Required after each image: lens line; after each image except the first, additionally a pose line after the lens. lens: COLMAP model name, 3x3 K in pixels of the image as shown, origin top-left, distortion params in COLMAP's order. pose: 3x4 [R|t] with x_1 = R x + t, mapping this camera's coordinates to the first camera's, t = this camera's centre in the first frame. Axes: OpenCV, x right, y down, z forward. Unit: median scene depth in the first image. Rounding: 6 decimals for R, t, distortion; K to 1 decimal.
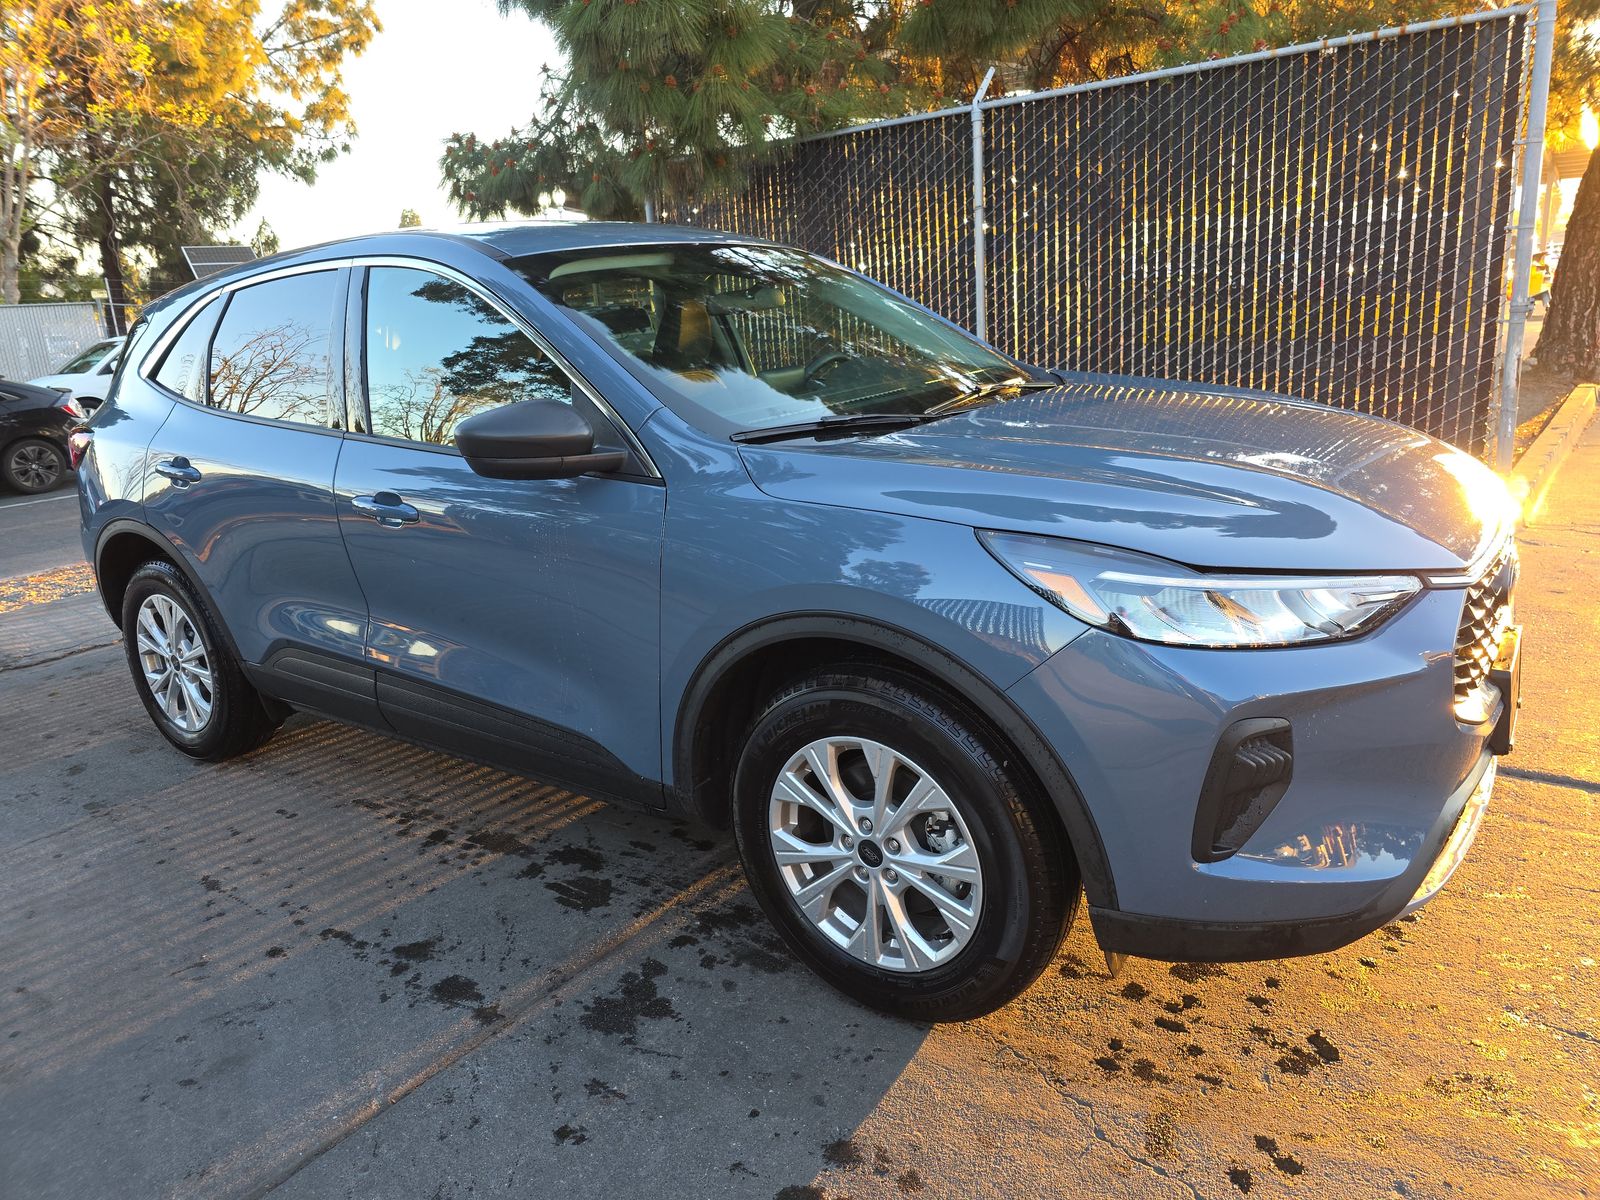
lens RADIAL K [[1111.9, 0, 772.3], [0, 1111.9, 604.1], [0, 0, 1]] dist [0.026198, -0.035229]
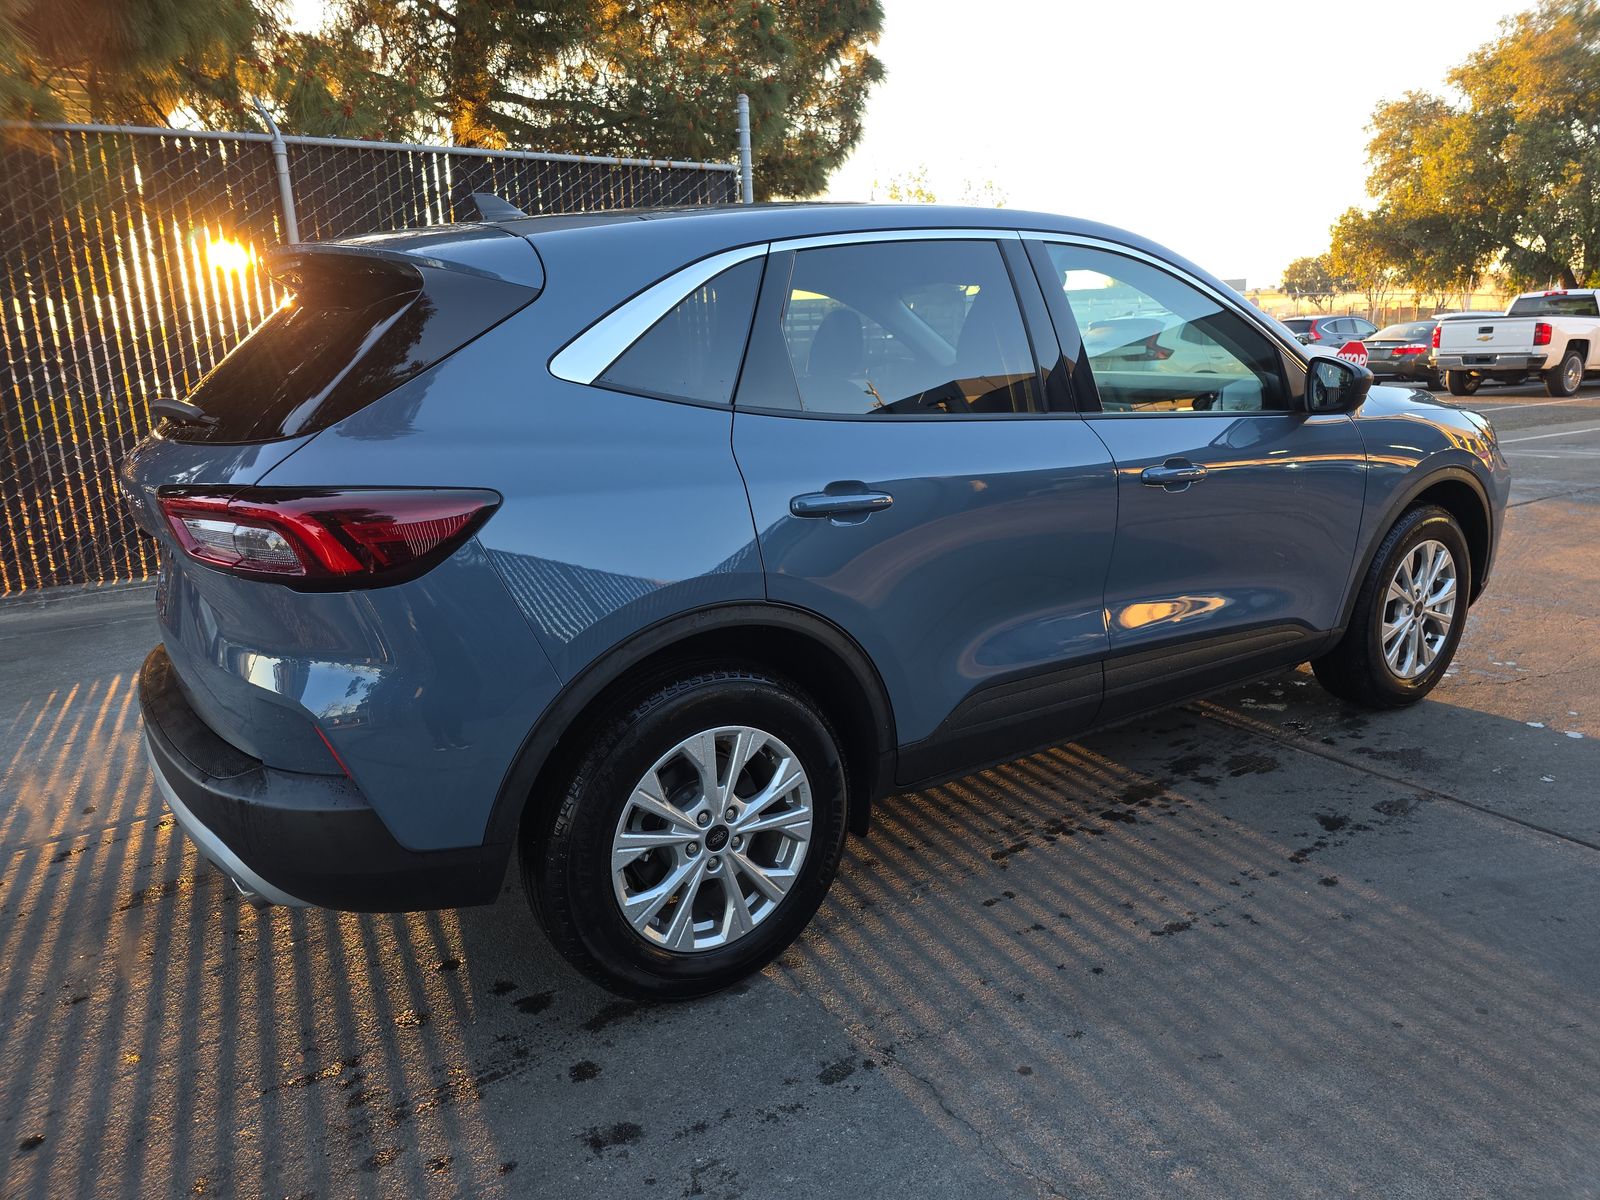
lens RADIAL K [[1111.9, 0, 772.3], [0, 1111.9, 604.1], [0, 0, 1]] dist [0.026198, -0.035229]
pose [[0.335346, -0.174600, 0.925774, -1.434711], [0.261521, 0.961308, 0.086571, -0.164577], [-0.905069, 0.213078, 0.368032, 0.937644]]
